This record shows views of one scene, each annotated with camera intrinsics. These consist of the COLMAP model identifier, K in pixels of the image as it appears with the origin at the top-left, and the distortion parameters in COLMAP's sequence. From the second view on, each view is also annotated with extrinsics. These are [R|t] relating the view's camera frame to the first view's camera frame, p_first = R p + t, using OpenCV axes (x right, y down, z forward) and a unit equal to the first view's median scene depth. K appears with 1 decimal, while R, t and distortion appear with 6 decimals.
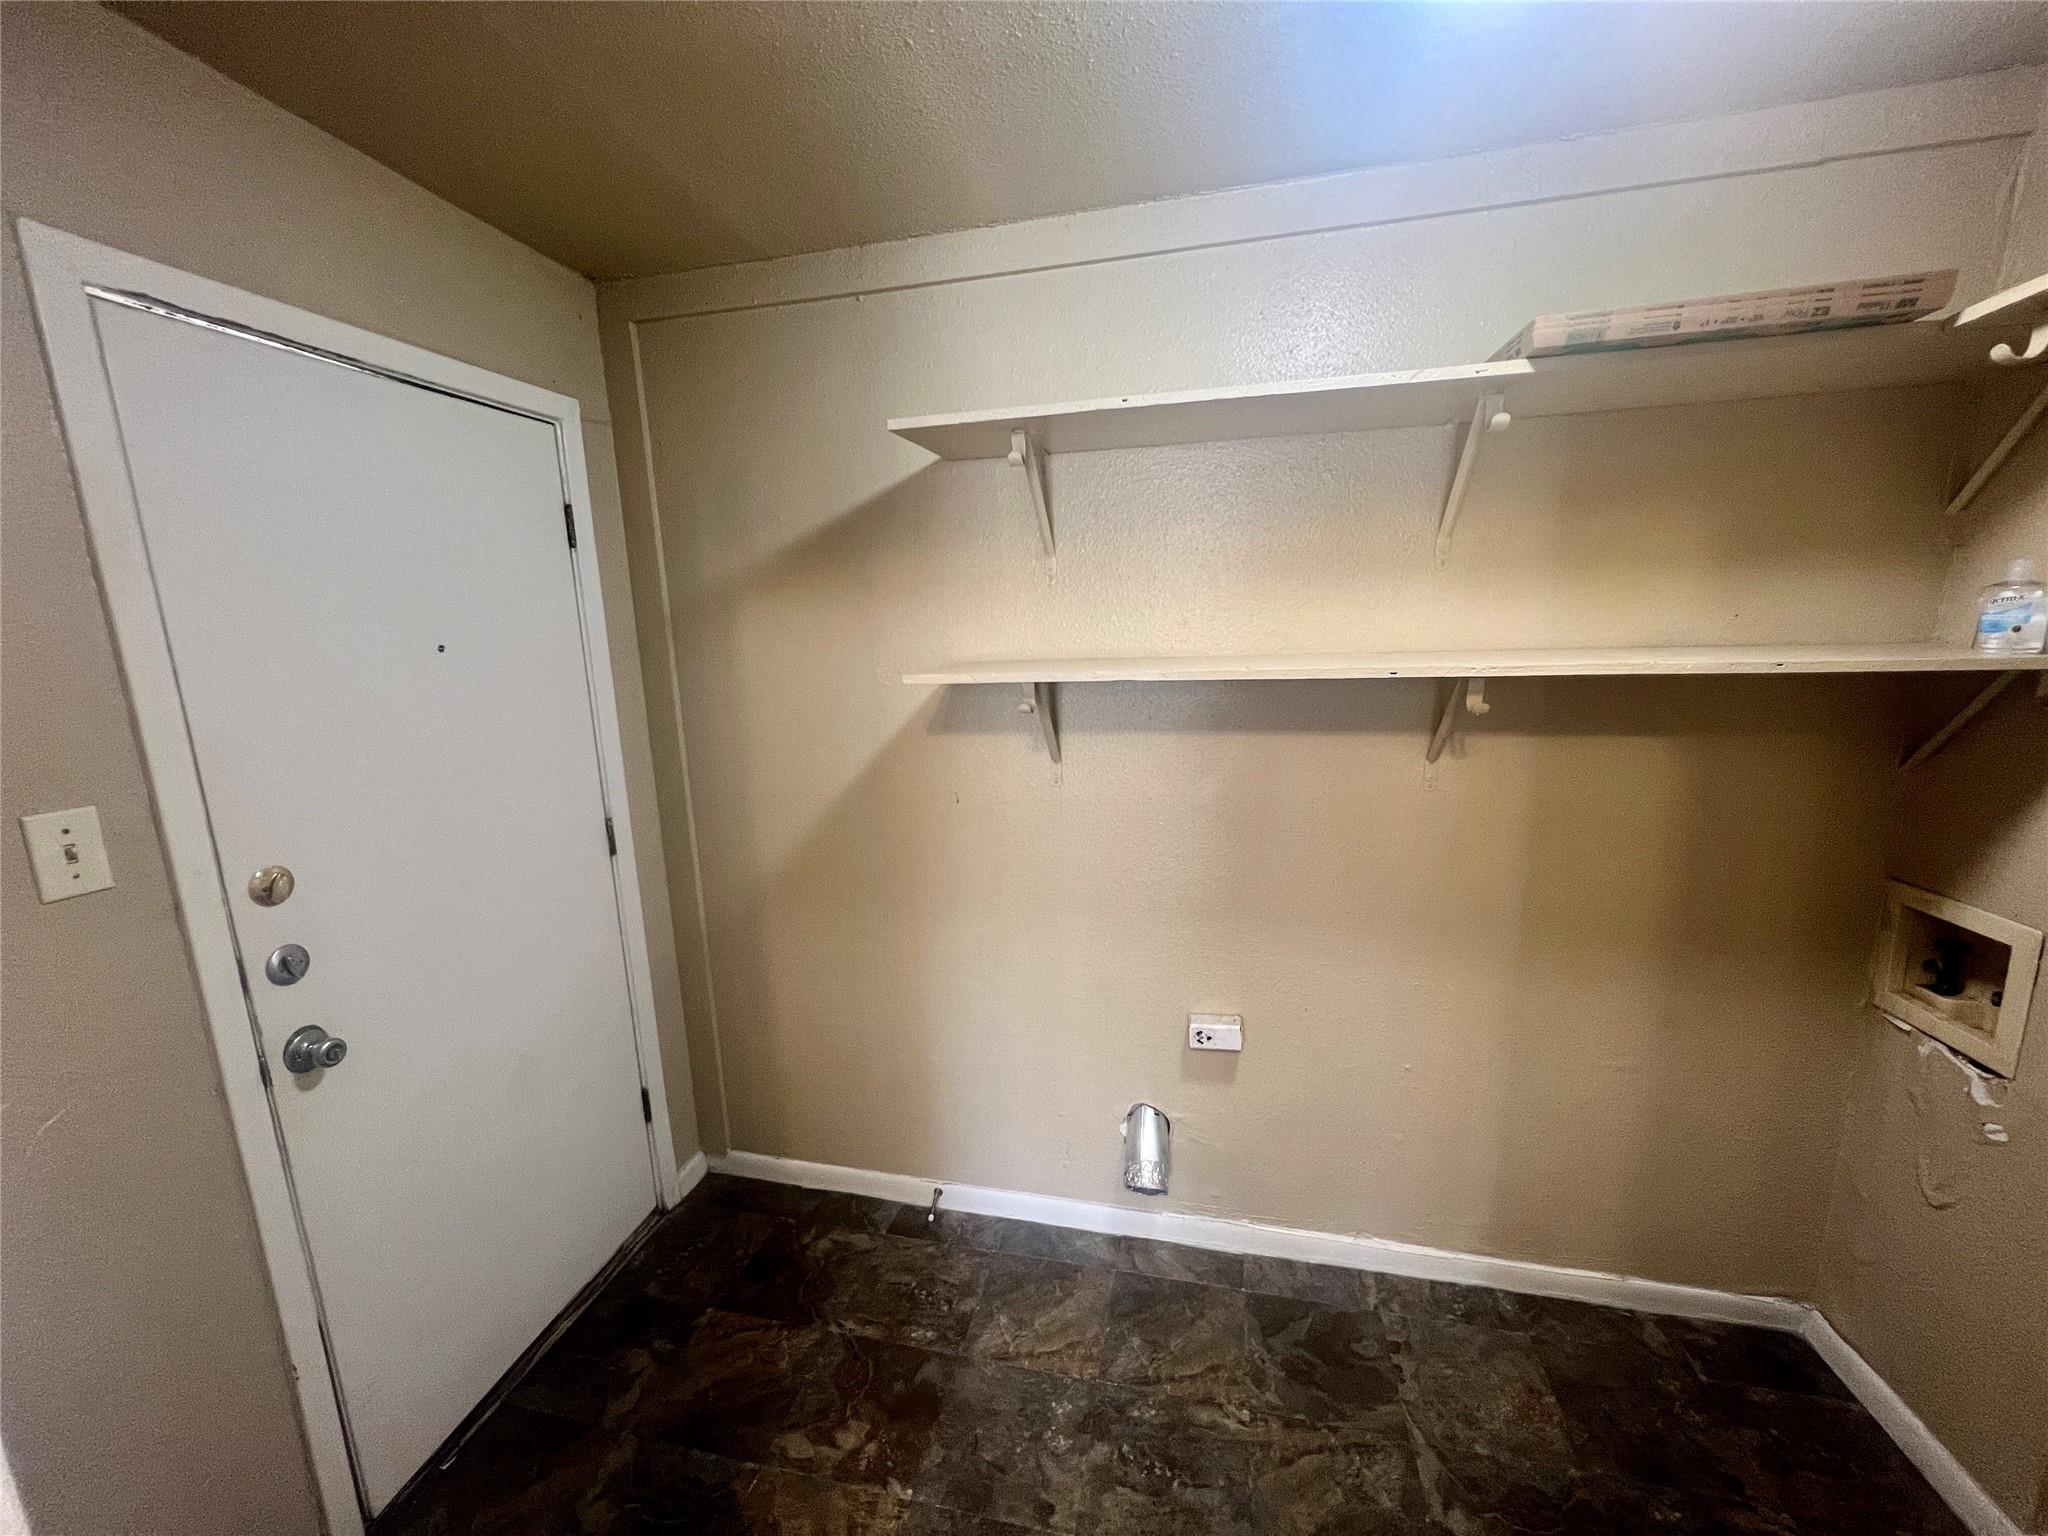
lens RADIAL K [[819.1, 0, 1024.0], [0, 819.1, 768.0], [0, 0, 1]] dist [-0.000008, -0.000127]
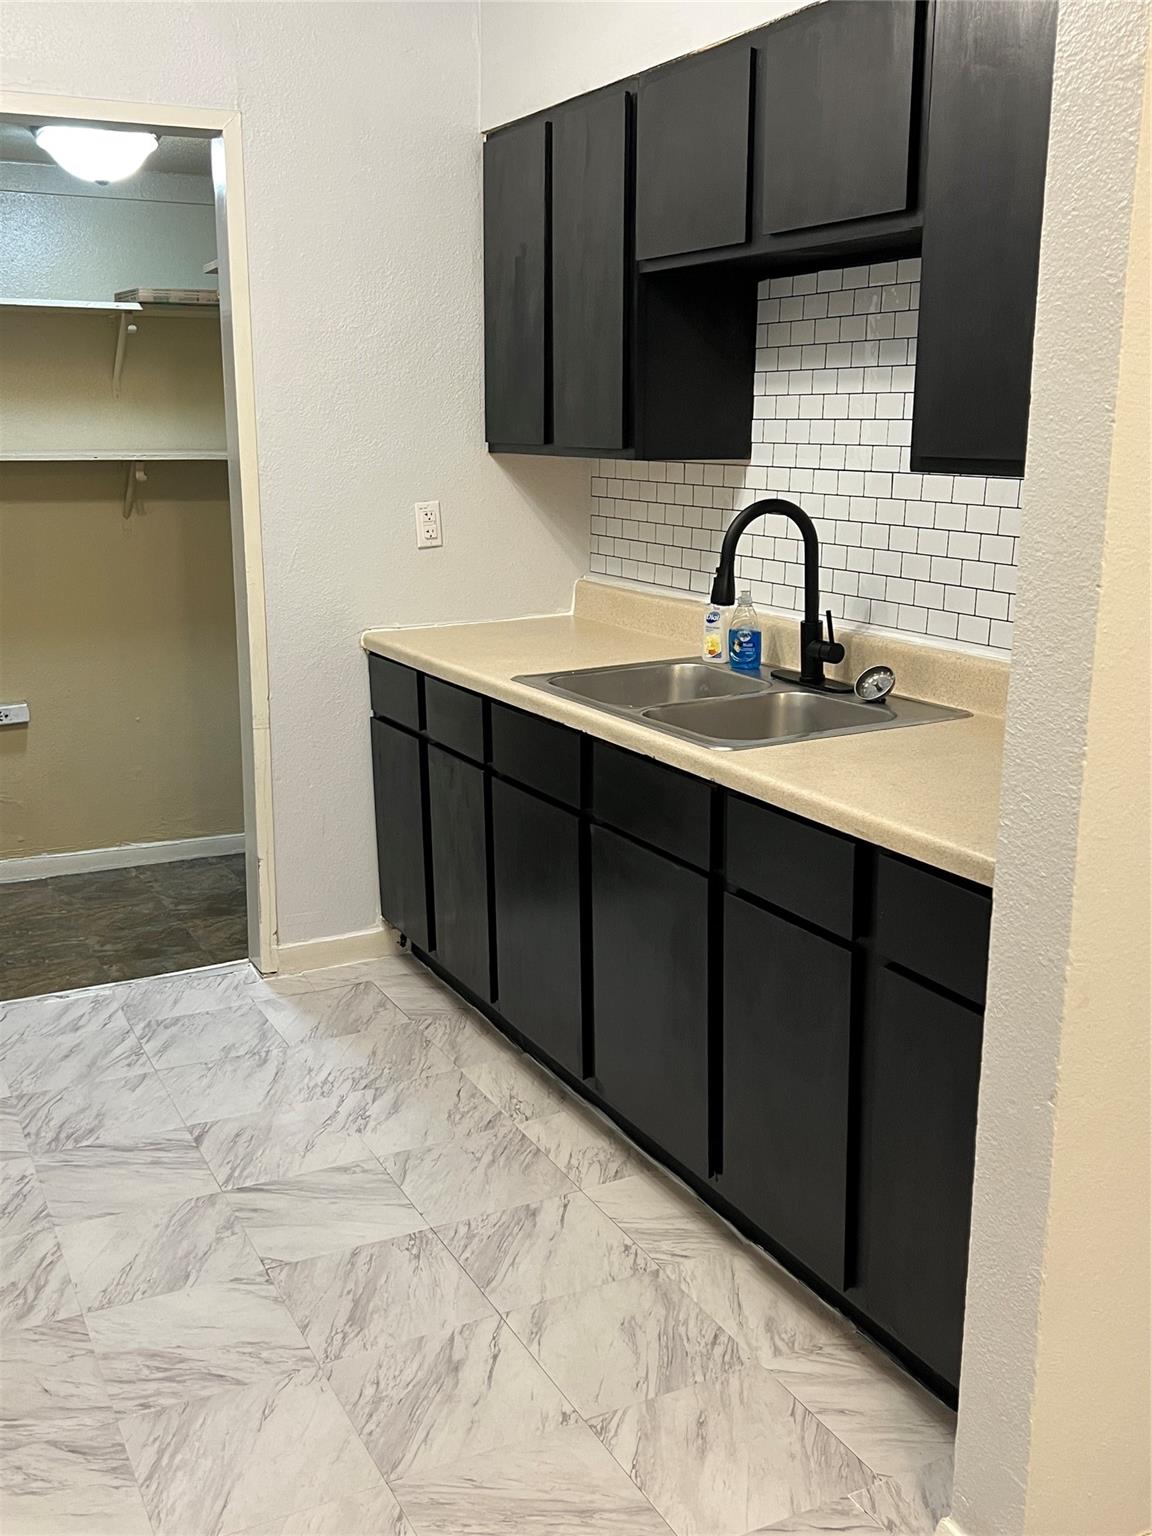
lens RADIAL K [[1501.3, 0, 575.3], [0, 1501.3, 783.5], [0, 0, 1]] dist [0.125408, -0.287216]
pose [[0.759387, -0.115662, 0.640277, -0.834965], [0.096356, 0.993213, 0.065136, 0.408967], [-0.643465, 0.012232, 0.765378, -1.915734]]
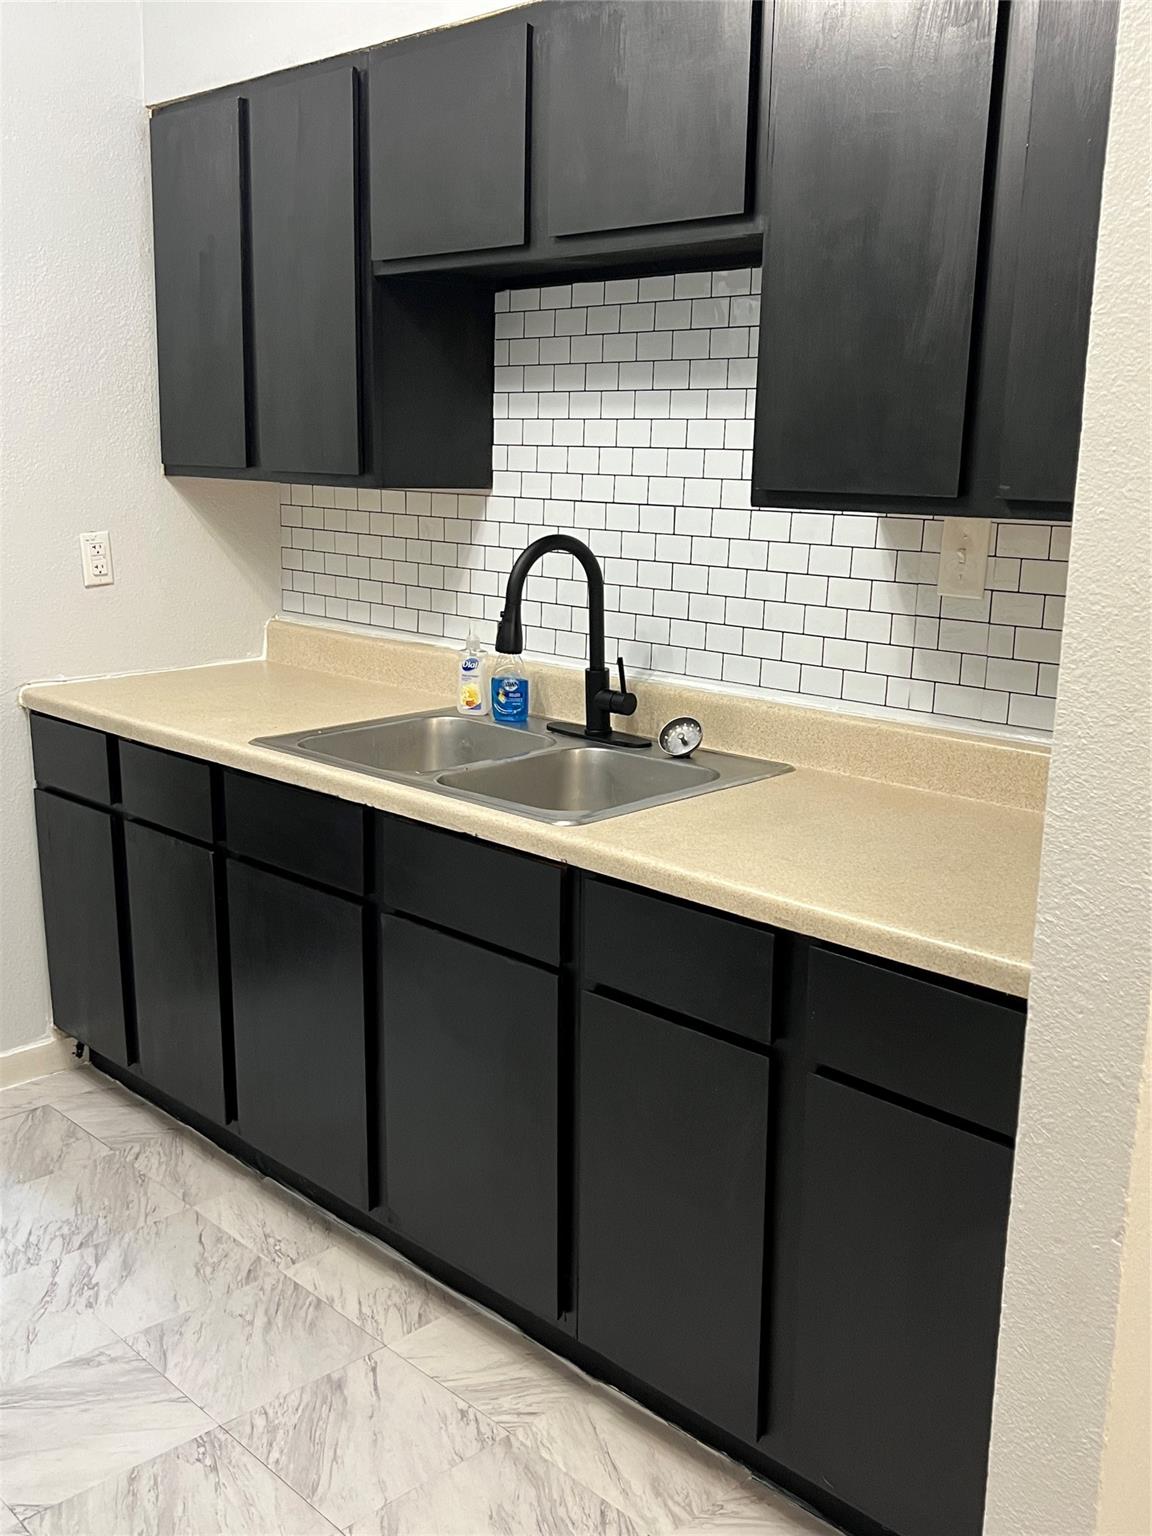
lens RADIAL K [[1498.9, 0, 565.2], [0, 1498.9, 787.7], [0, 0, 1]] dist [0.119090, -0.276421]
pose [[0.537216, -0.138575, 0.831983, -0.830944], [0.124050, 0.988665, 0.084573, 0.348718], [-0.834273, 0.057774, 0.548317, -1.585024]]
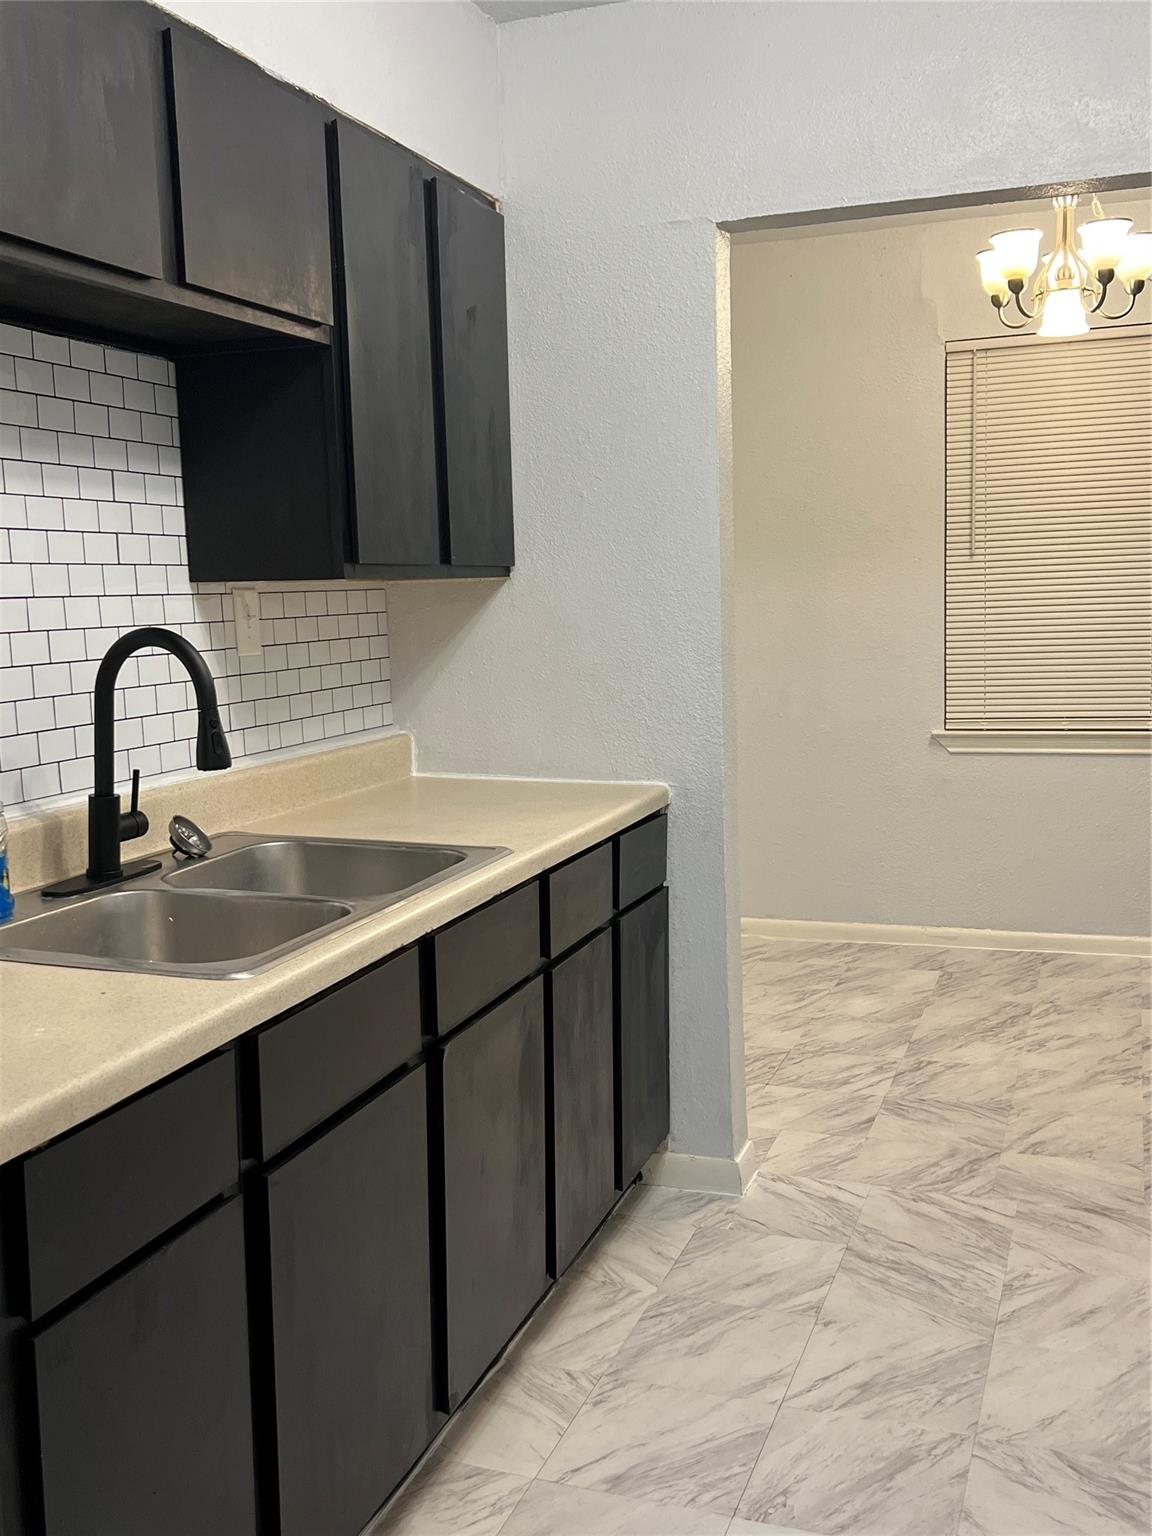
lens RADIAL K [[1511.7, 0, 571.8], [0, 1511.7, 741.8], [0, 0, 1]] dist [0.027239, -0.021894]
pose [[-0.990683, 0.053064, 0.125428, -0.044561], [0.087806, 0.952866, 0.290406, -0.023742], [-0.104106, 0.298714, -0.948647, 0.418209]]
